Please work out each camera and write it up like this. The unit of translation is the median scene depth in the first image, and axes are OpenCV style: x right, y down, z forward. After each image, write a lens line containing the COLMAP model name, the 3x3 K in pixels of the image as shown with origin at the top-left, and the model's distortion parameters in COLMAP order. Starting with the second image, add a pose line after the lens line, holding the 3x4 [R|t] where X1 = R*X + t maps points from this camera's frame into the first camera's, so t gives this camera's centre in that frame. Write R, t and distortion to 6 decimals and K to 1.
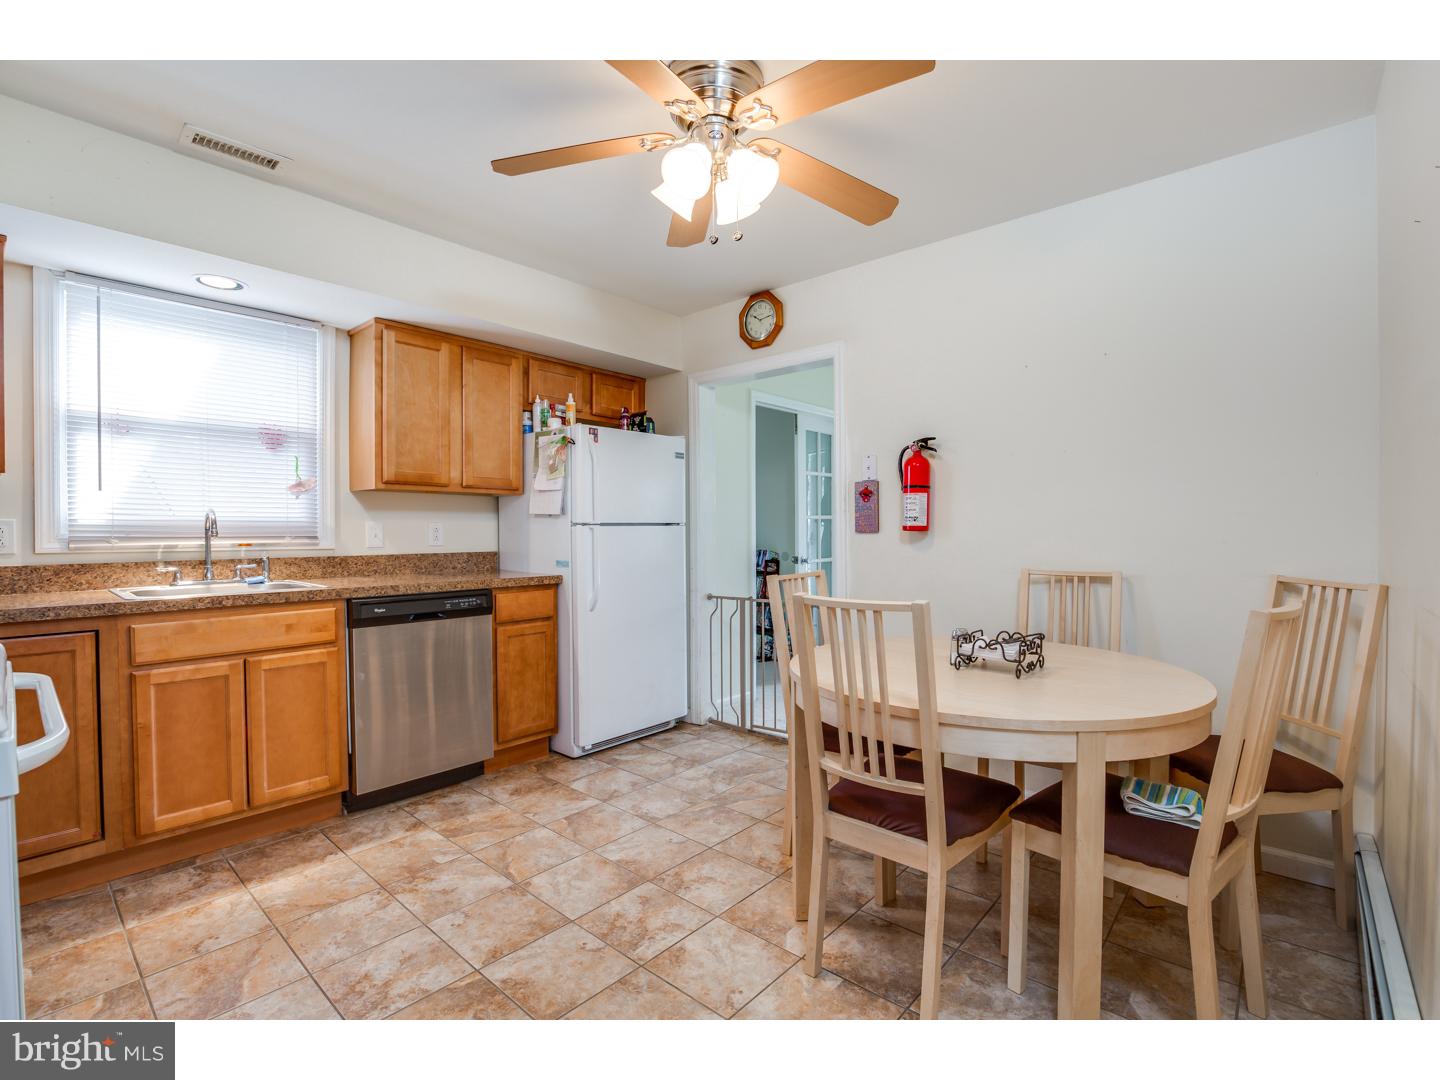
lens RADIAL K [[662.3, 0, 721.7], [0, 662.3, 538.8], [0, 0, 1]] dist [-0.024657, 0.001988]
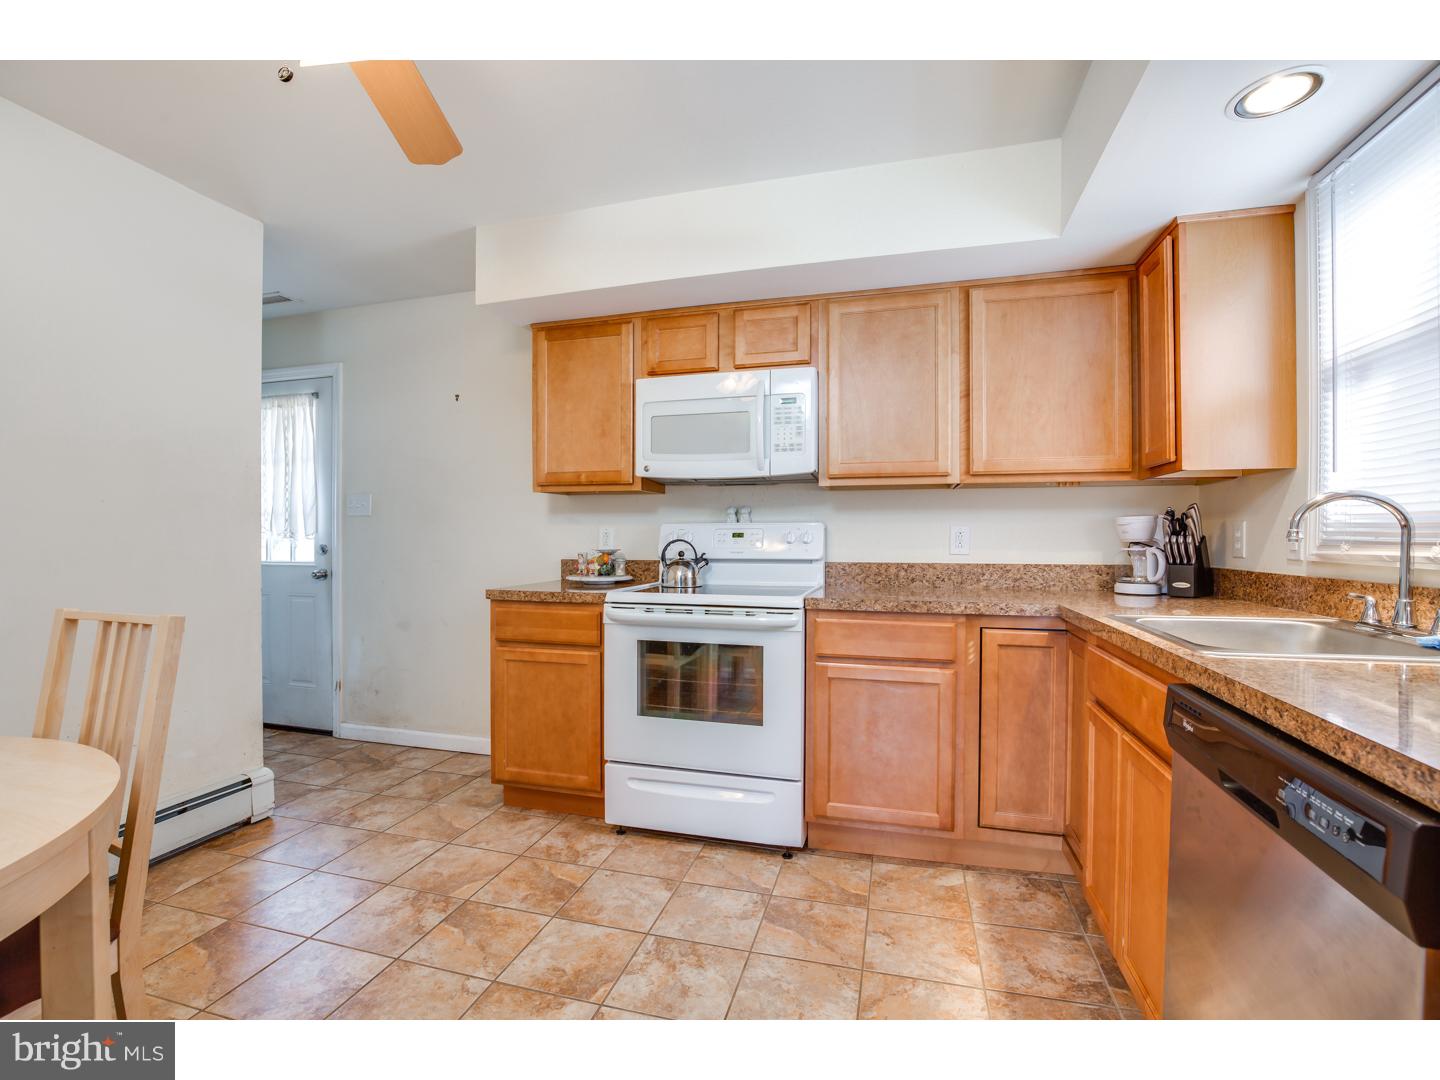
lens RADIAL K [[662.3, 0, 720.2], [0, 662.3, 536.5], [0, 0, 1]] dist [-0.024657, 0.001988]
pose [[-0.901634, 0.001976, -0.432495, -0.083443], [-0.003019, 0.999936, 0.010862, -0.011265], [0.432489, 0.011099, -0.901571, 1.260099]]
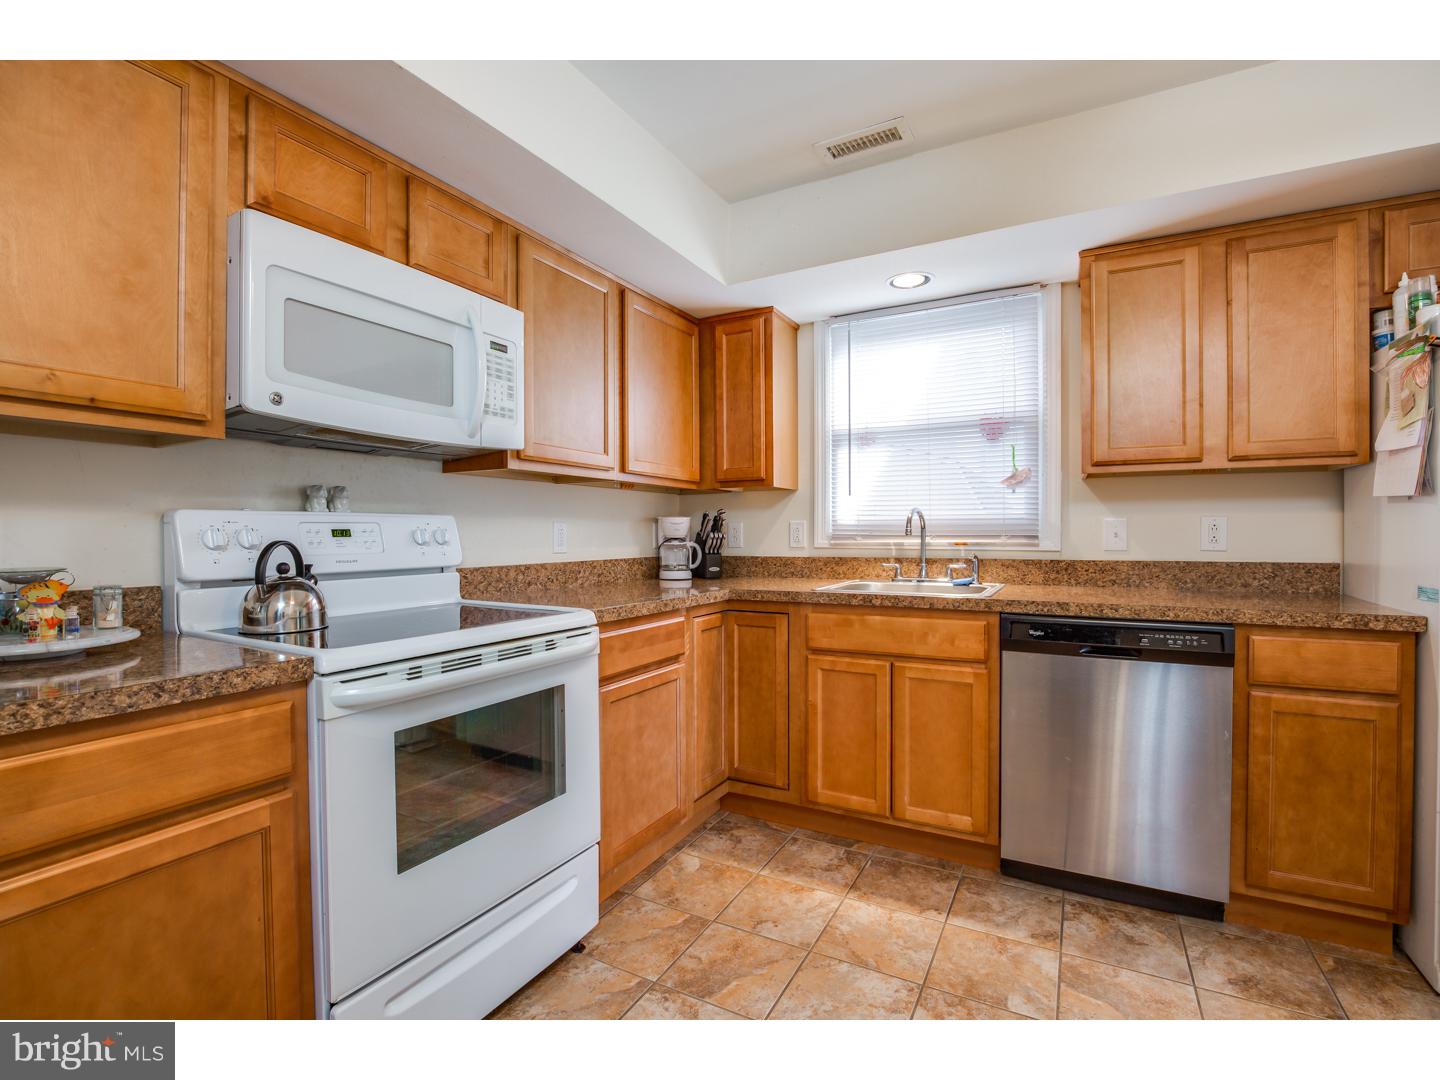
lens RADIAL K [[662.3, 0, 720.8], [0, 662.3, 537.3], [0, 0, 1]] dist [-0.024657, 0.001988]
pose [[0.219326, 0.009250, -0.975608, 0.150219], [-0.008478, 0.999935, 0.007575, -0.005247], [0.975615, 0.006610, 0.219390, 0.481271]]
